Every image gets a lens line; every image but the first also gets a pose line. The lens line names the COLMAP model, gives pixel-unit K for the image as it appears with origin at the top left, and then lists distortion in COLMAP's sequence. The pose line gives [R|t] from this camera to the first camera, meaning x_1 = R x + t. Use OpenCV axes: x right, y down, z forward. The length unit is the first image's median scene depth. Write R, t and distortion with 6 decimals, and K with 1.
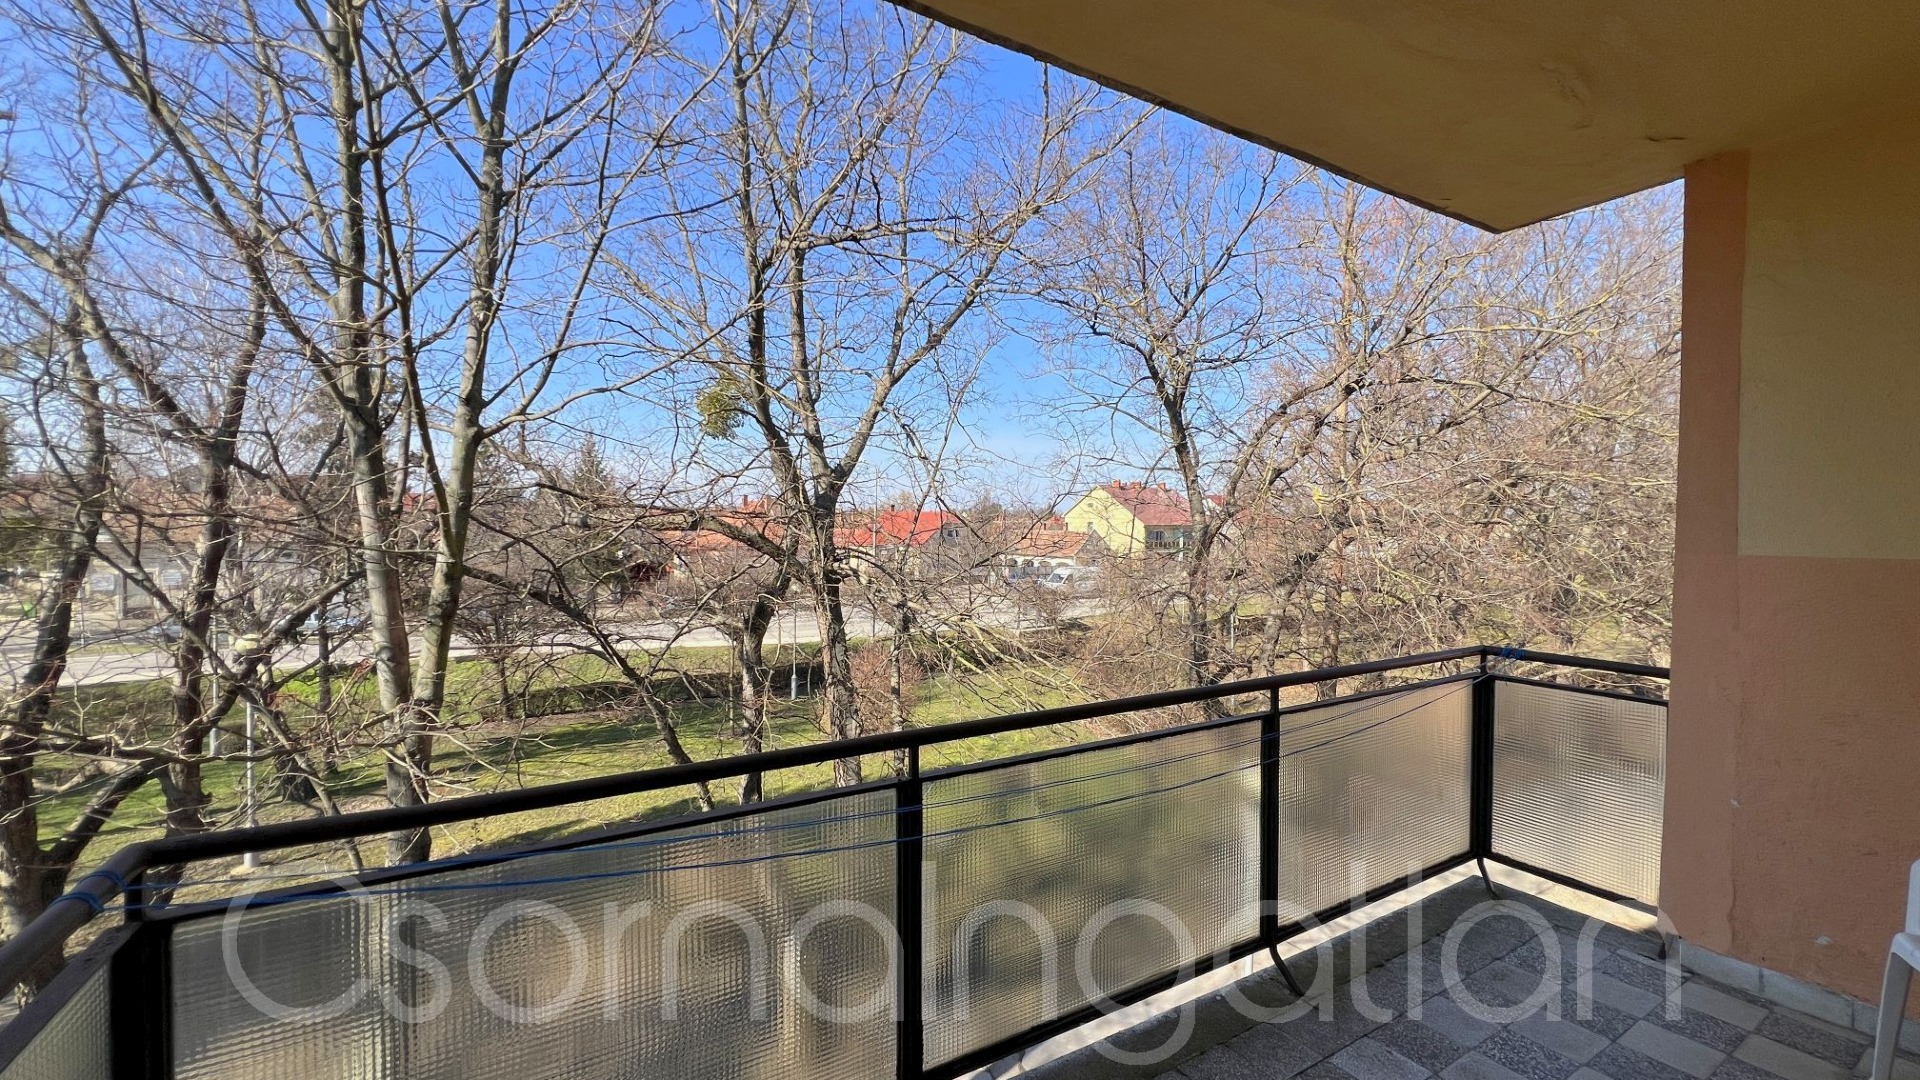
lens RADIAL K [[763.0, 0, 963.6], [0, 763.0, 541.7], [0, 0, 1]] dist [-0.003039, 0.000446]
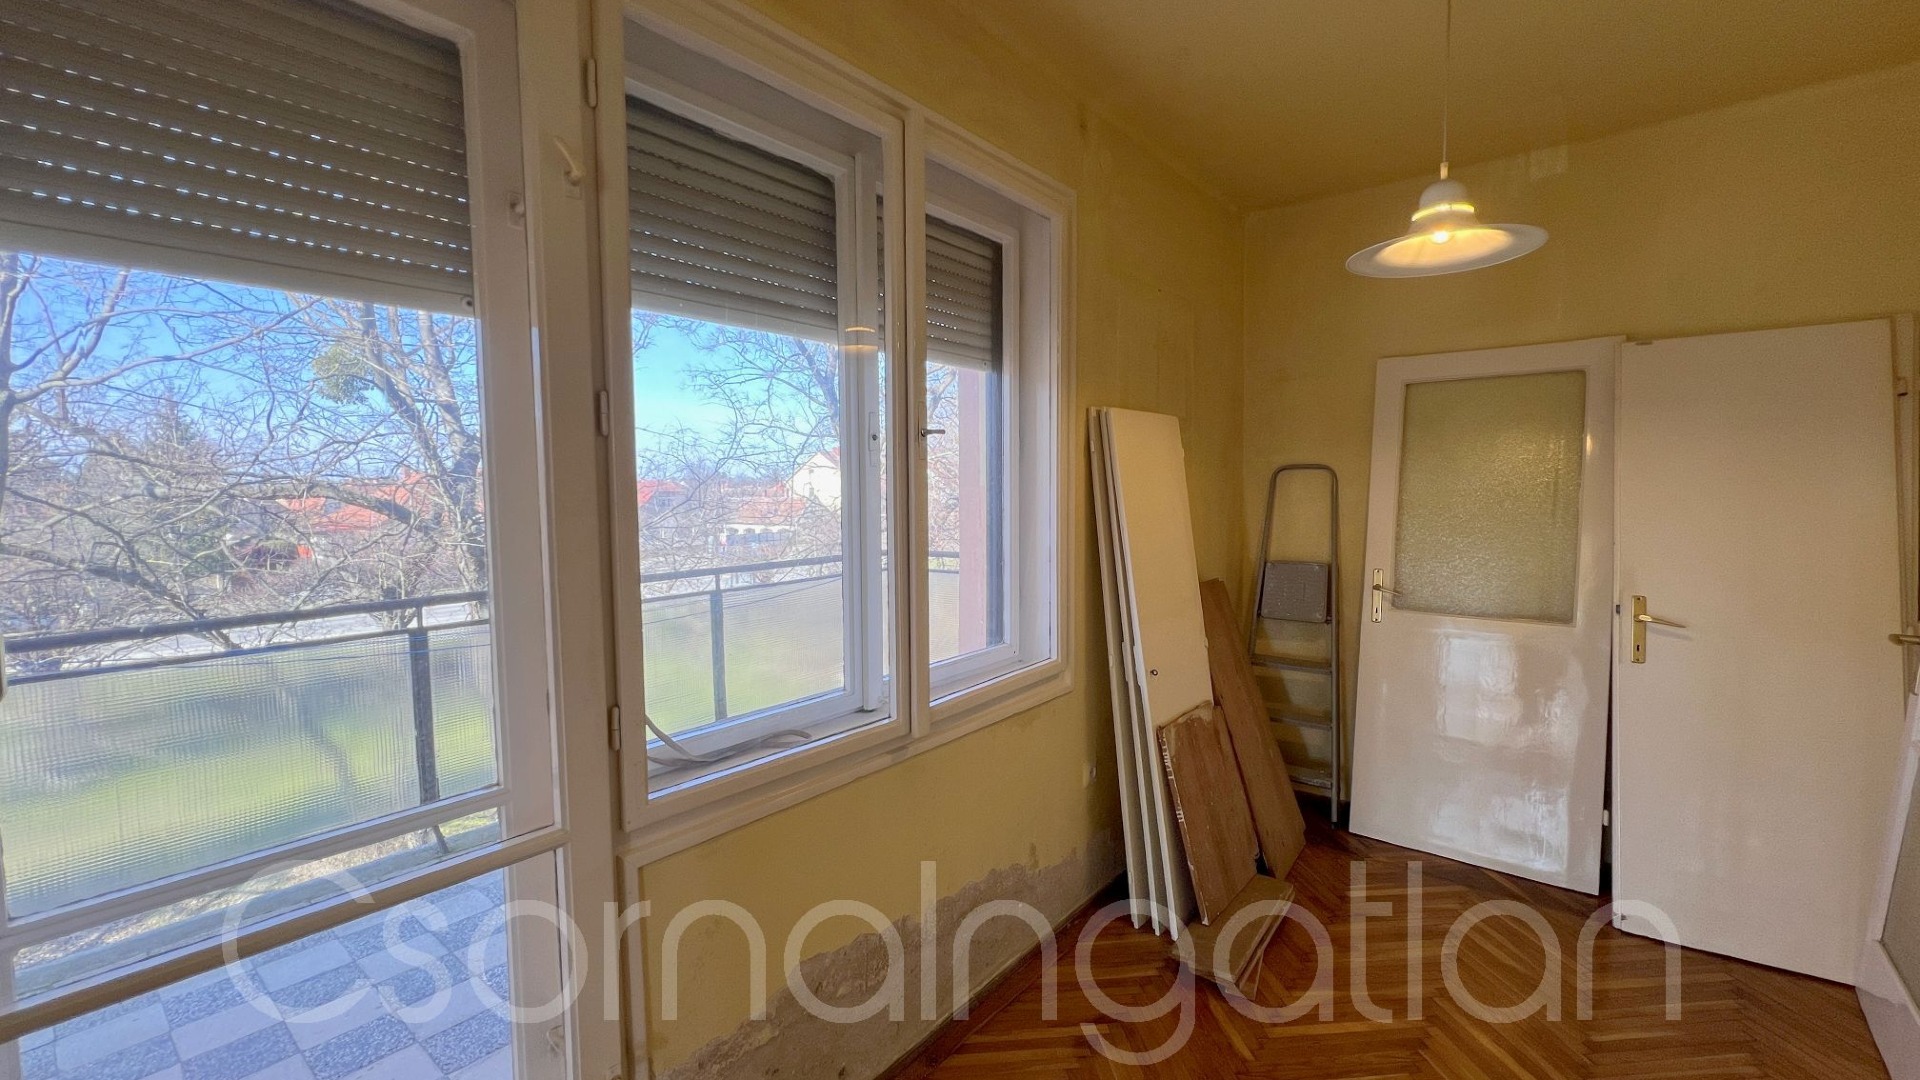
lens RADIAL K [[762.2, 0, 969.2], [0, 762.2, 541.5], [0, 0, 1]] dist [-0.001904, 0.000071]
pose [[0.940710, -0.045178, 0.336191, 0.369584], [0.030506, 0.998343, 0.048798, 0.062609], [-0.337838, -0.035649, 0.940529, -0.669885]]
